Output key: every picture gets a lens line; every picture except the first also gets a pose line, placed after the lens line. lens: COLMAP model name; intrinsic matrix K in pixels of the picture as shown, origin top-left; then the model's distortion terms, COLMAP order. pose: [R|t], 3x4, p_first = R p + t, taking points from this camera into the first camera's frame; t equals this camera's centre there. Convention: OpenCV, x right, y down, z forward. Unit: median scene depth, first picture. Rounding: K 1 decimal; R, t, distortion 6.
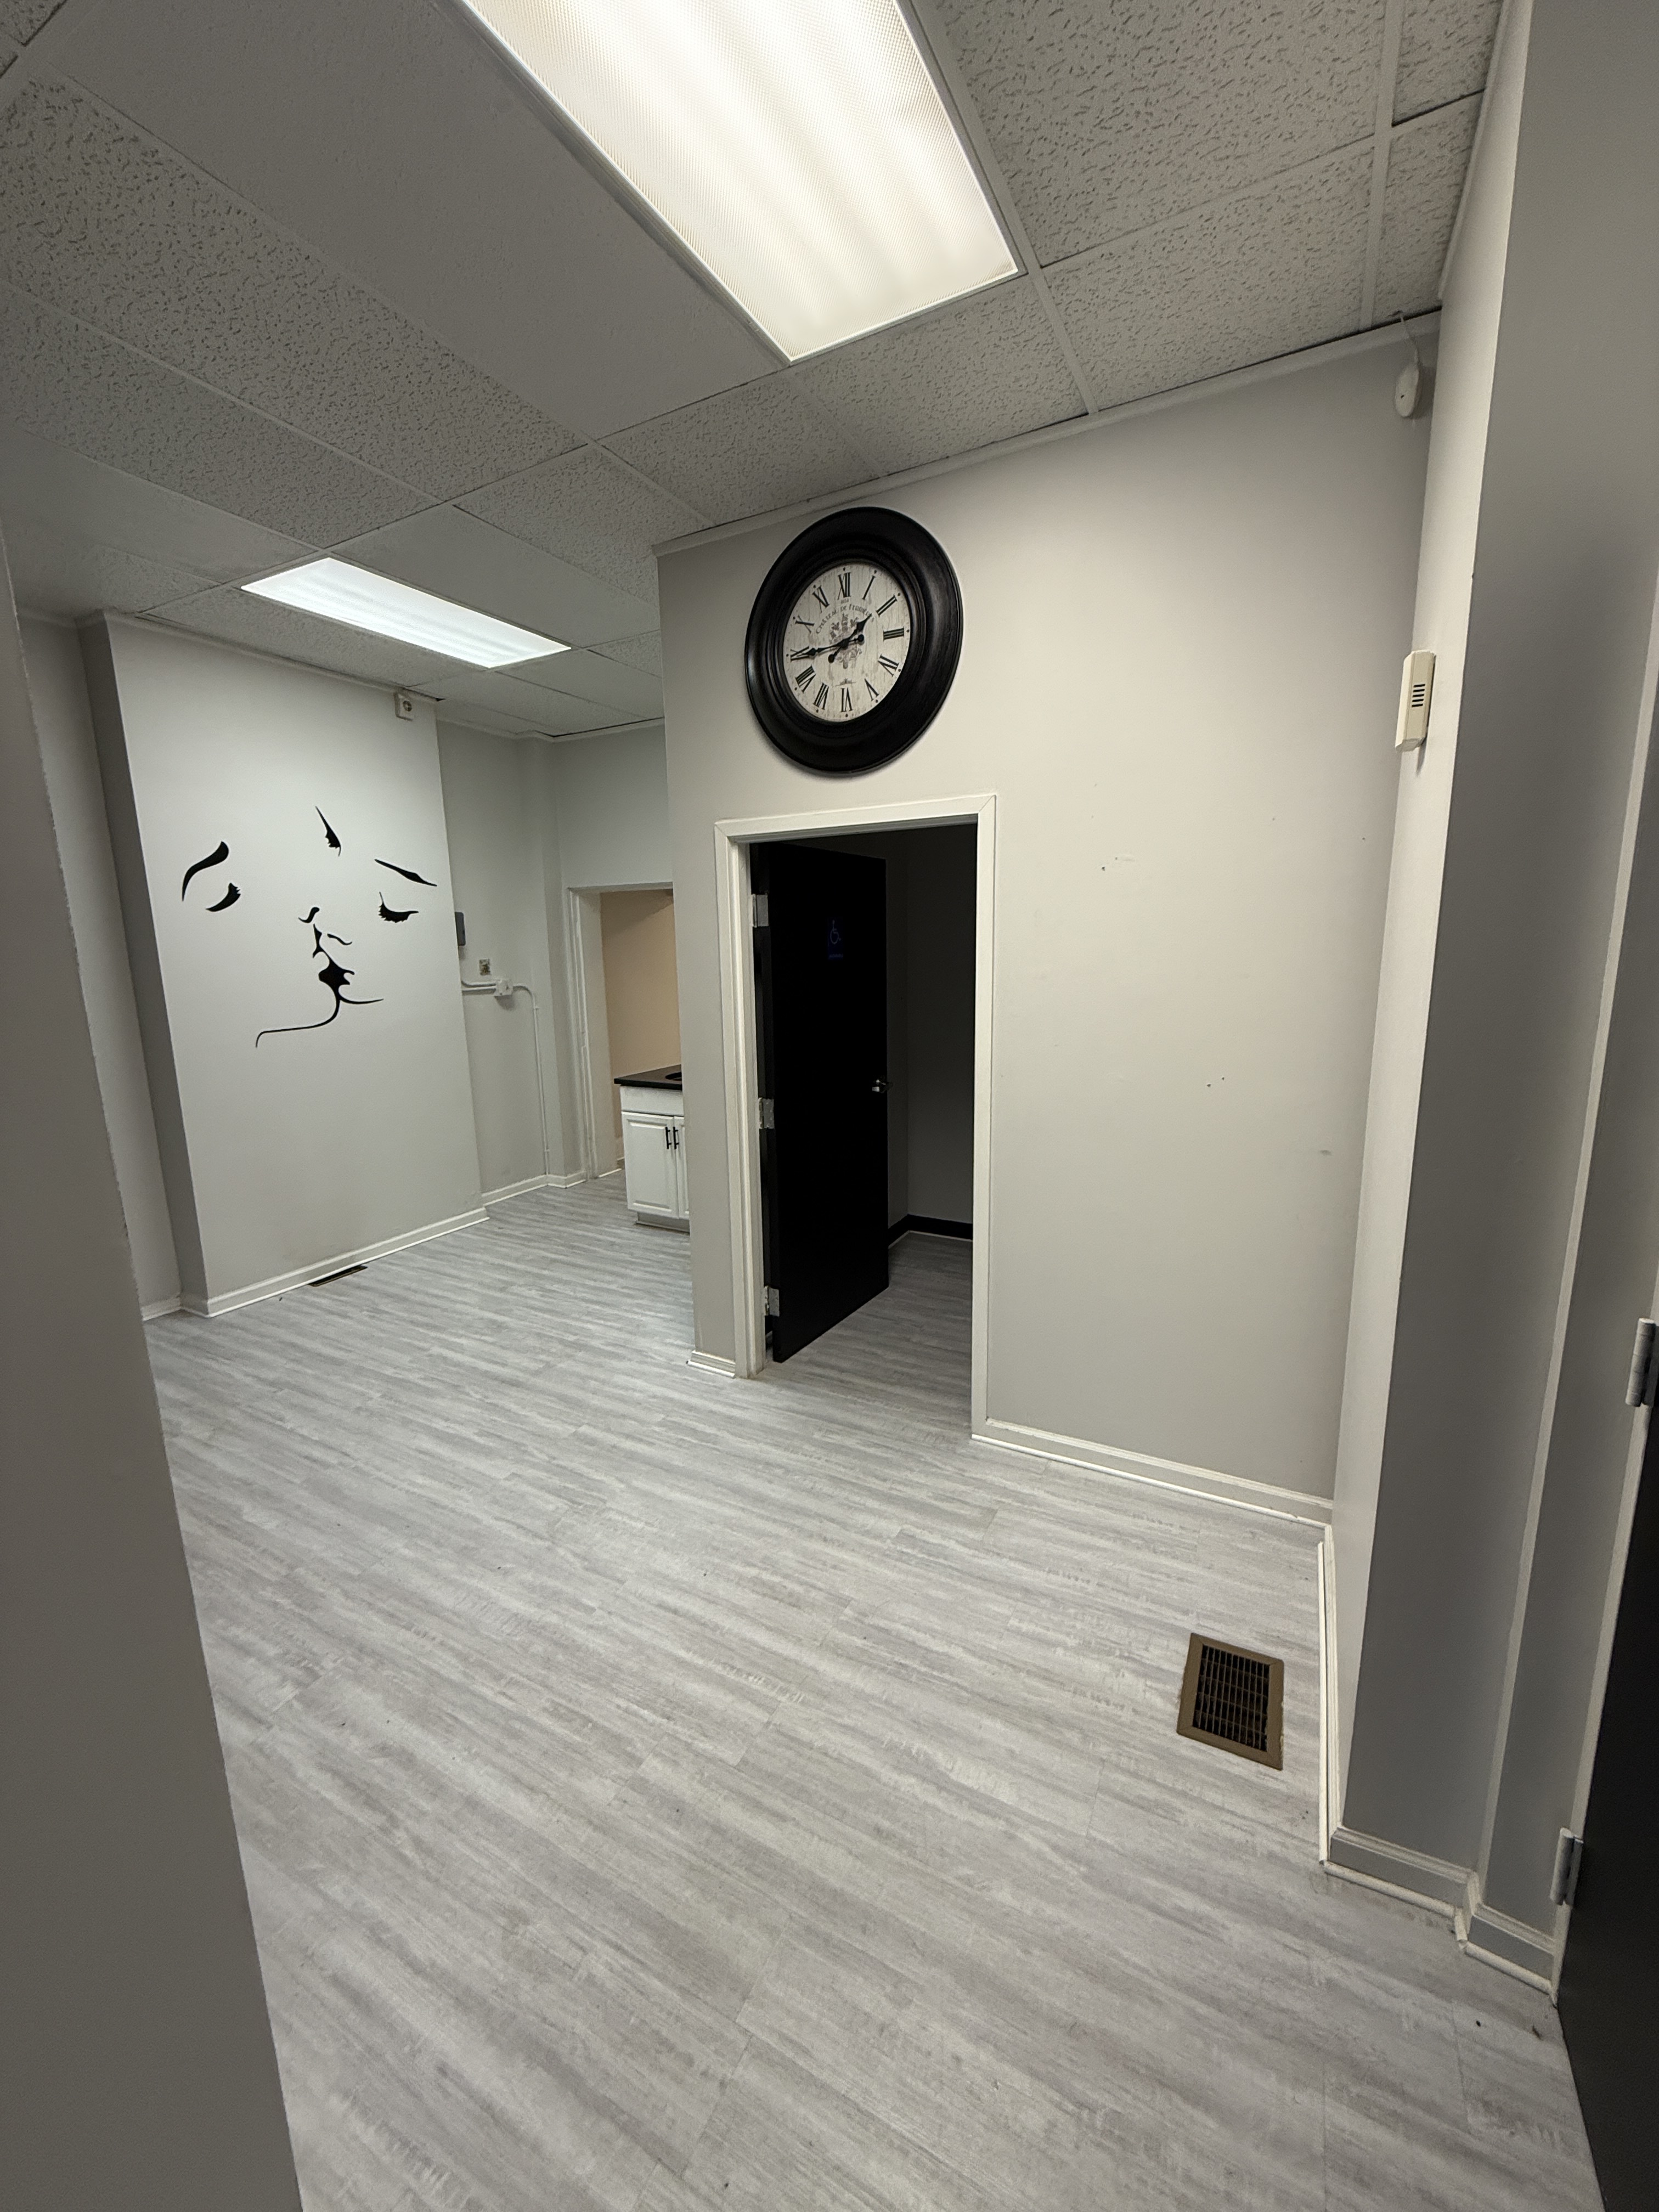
lens RADIAL K [[874.6, 0, 841.3], [0, 874.6, 1100.1], [0, 0, 1]] dist [-0.010117, 0.000163]
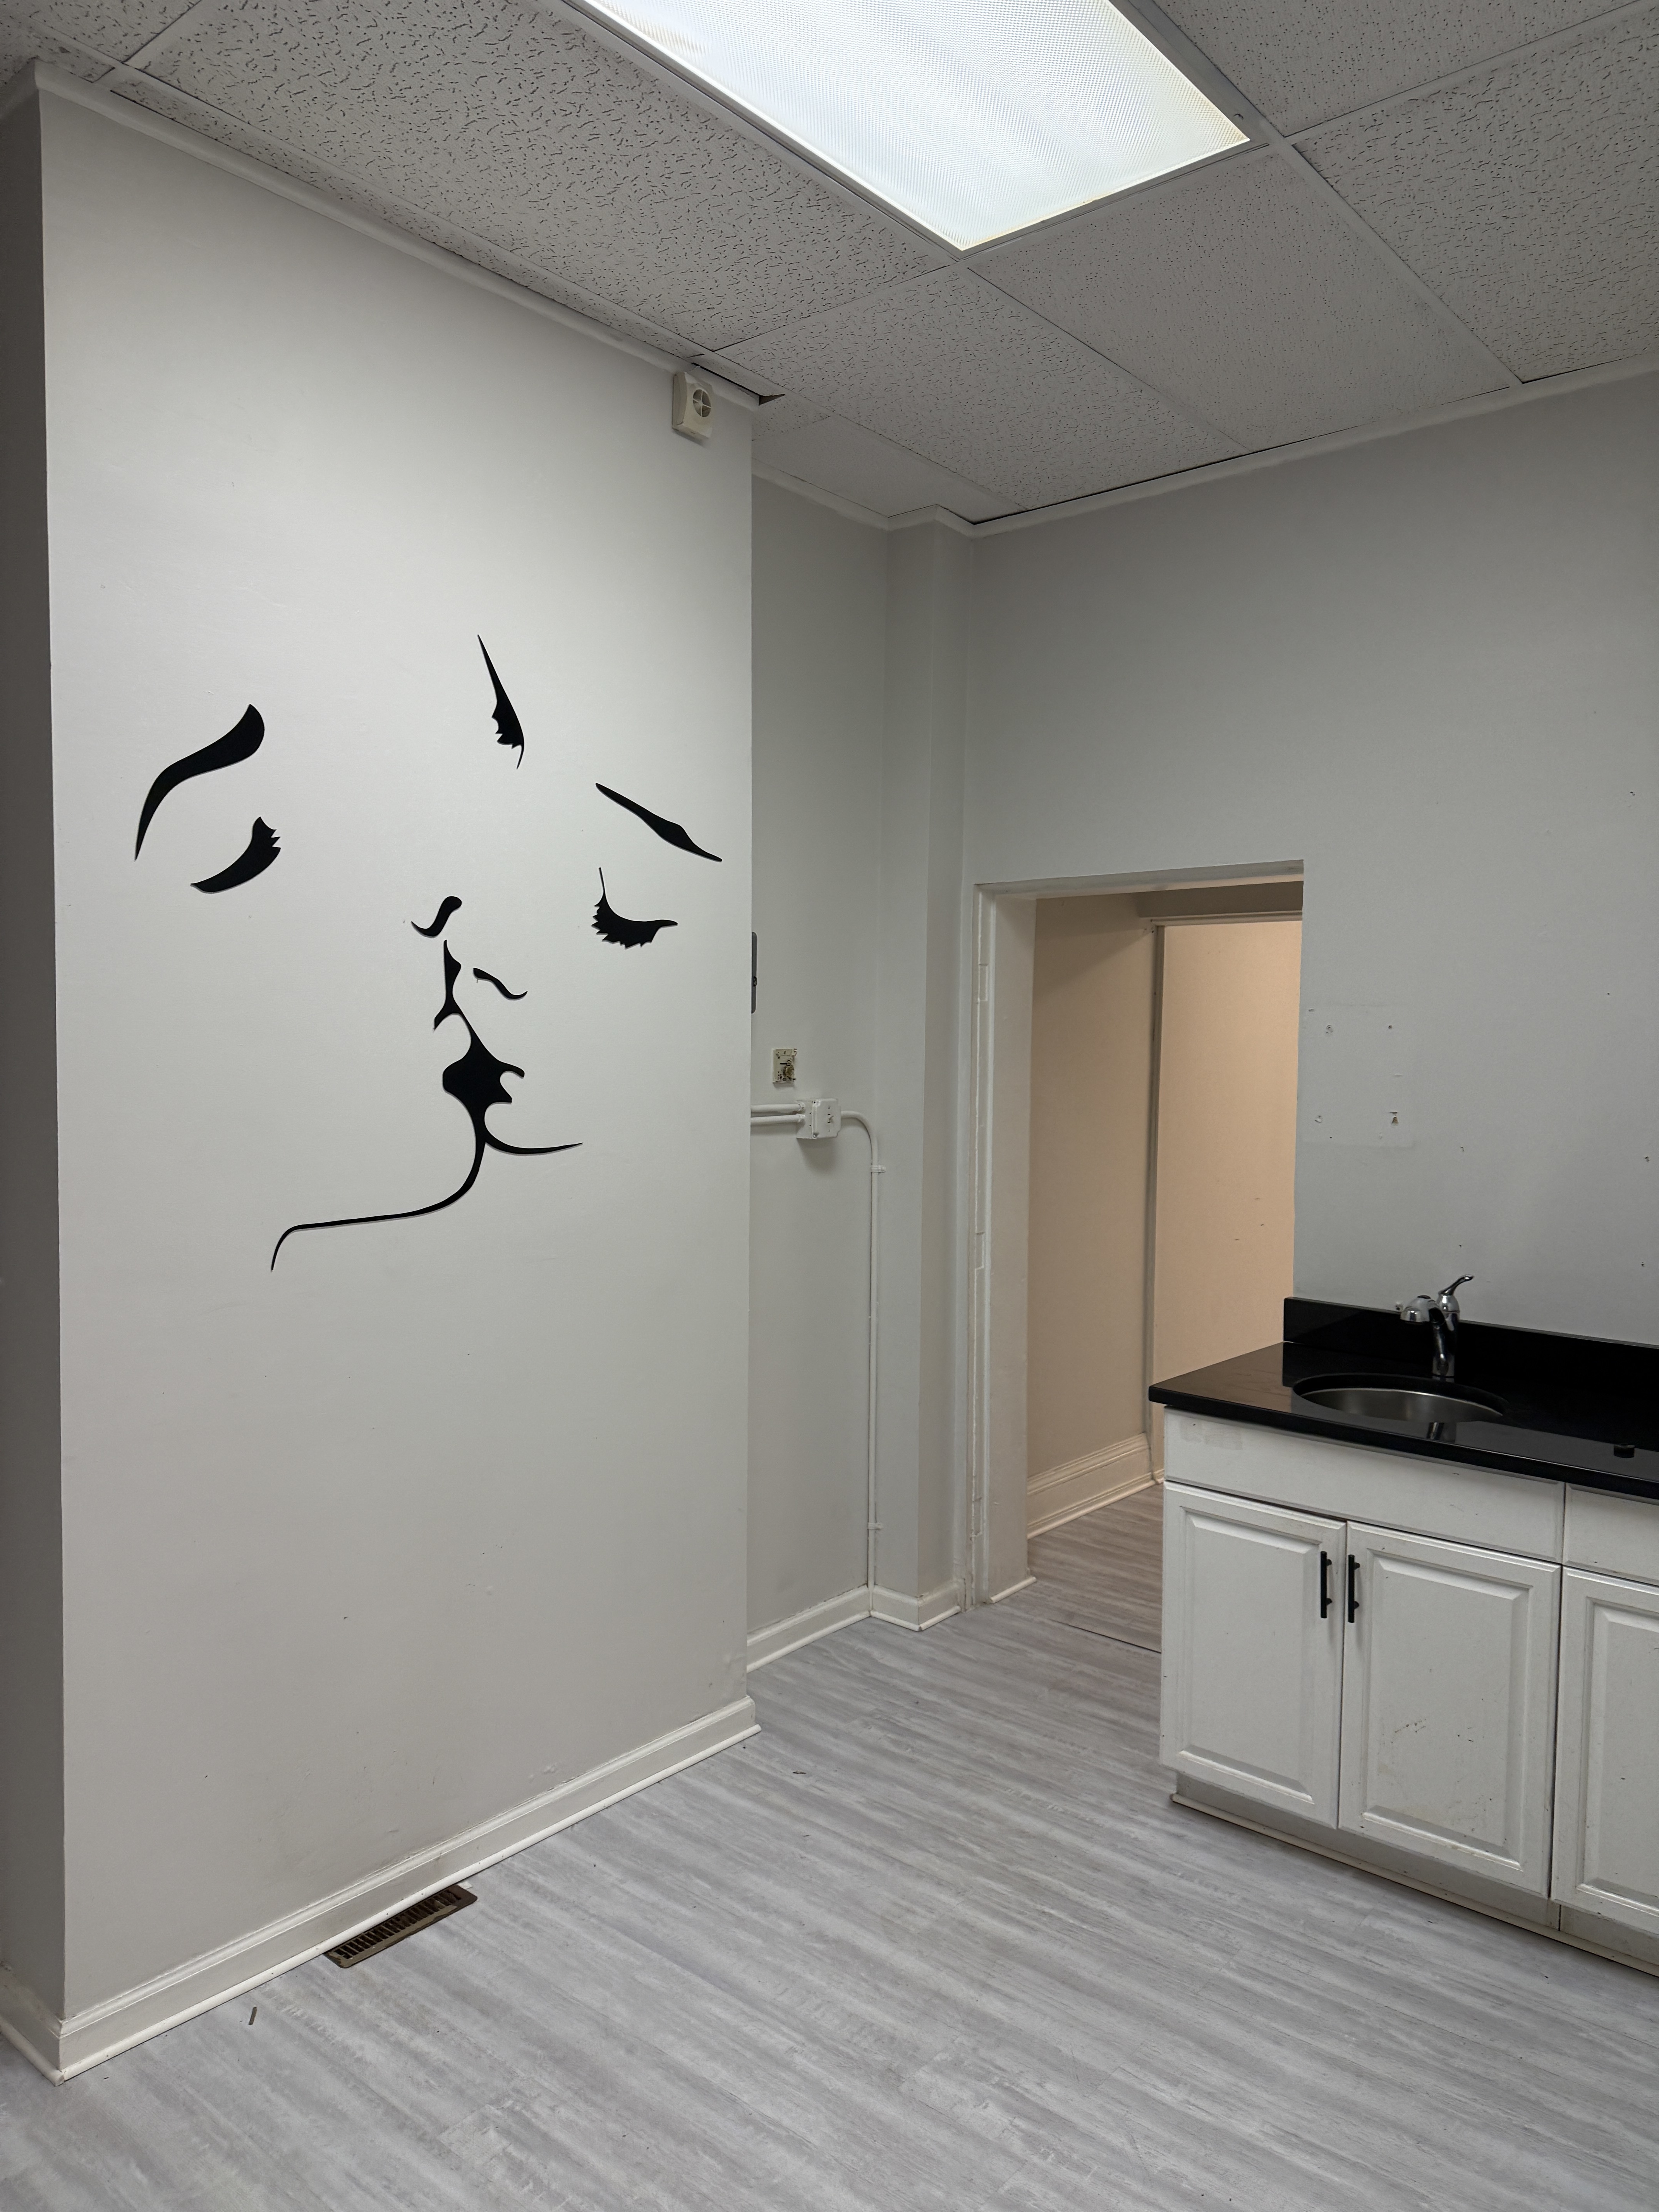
lens RADIAL K [[1546.3, 0, 835.4], [0, 1546.3, 1107.4], [0, 0, 1]] dist [0.023220, -0.035098]
pose [[0.977418, 0.036875, -0.208075, -0.282383], [-0.063641, 0.990308, -0.123448, -0.056692], [0.201506, 0.133902, 0.970291, 0.375866]]
